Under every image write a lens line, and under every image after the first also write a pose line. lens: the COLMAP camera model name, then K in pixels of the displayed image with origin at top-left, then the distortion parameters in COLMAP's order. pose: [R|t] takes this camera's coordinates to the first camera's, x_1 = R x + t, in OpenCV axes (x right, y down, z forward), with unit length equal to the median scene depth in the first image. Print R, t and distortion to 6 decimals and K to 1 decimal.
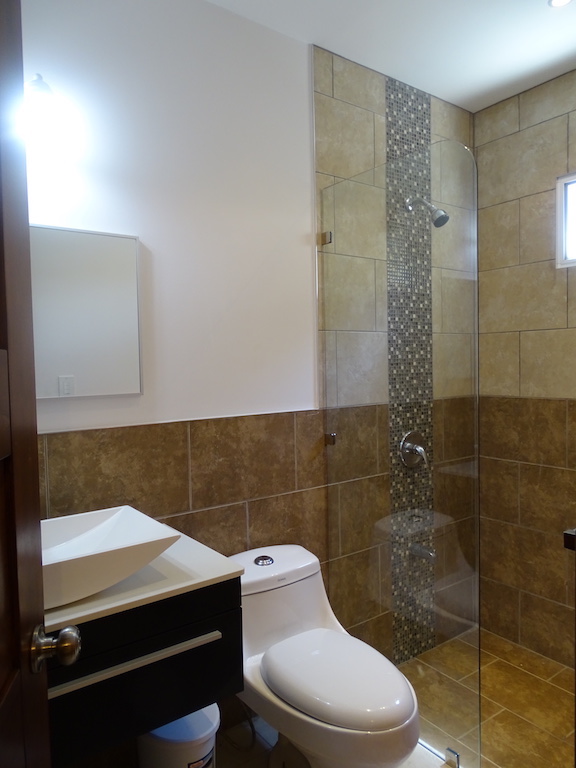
lens RADIAL K [[547.7, 0, 286.7], [0, 547.7, 383.5], [0, 0, 1]] dist [-0.005046, 0.001803]
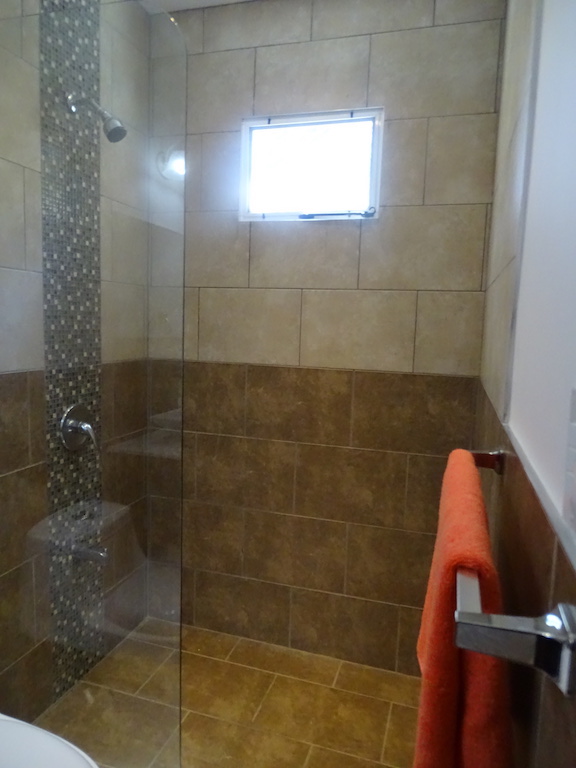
lens RADIAL K [[547.7, 0, 290.0], [0, 547.7, 385.2], [0, 0, 1]] dist [-0.005046, 0.001803]
pose [[0.800943, -0.022472, 0.598319, 0.007407], [-0.025460, 0.997113, 0.071532, -0.004182], [-0.598199, -0.072526, 0.798059, 0.201485]]
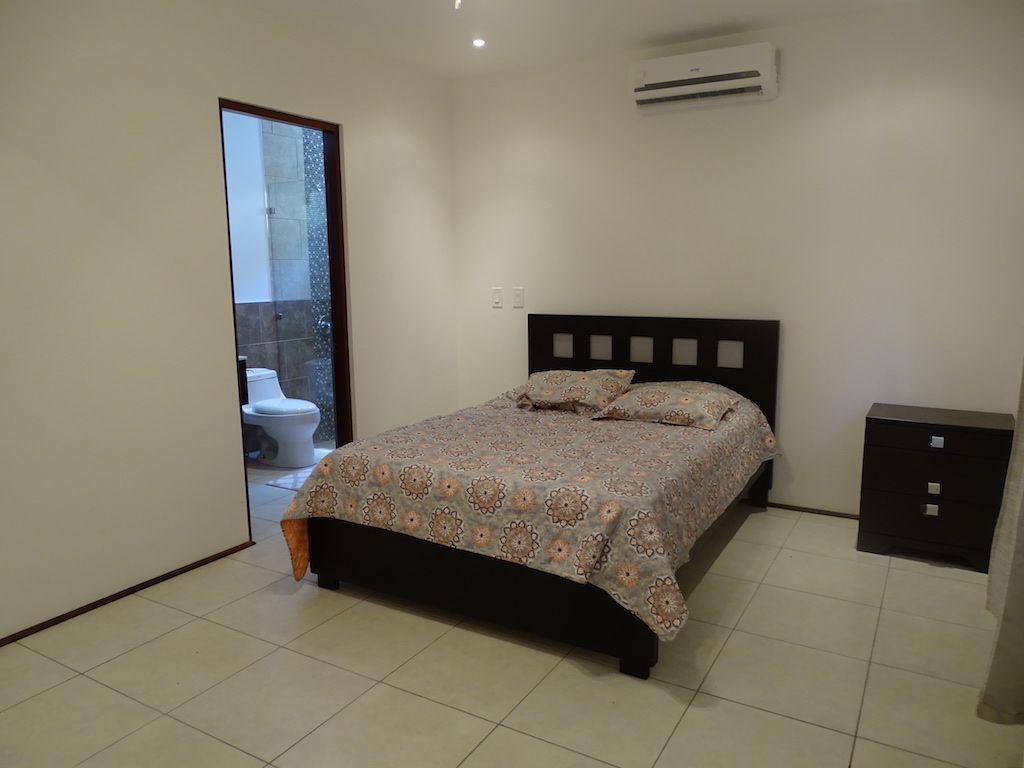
lens RADIAL K [[730.2, 0, 508.0], [0, 730.2, 384.4], [0, 0, 1]] dist [-0.005046, 0.001803]
pose [[0.925015, -0.050350, 0.376580, -0.137467], [0.008588, 0.993697, 0.111766, 0.051381], [-0.379834, -0.100151, 0.919617, -1.518110]]
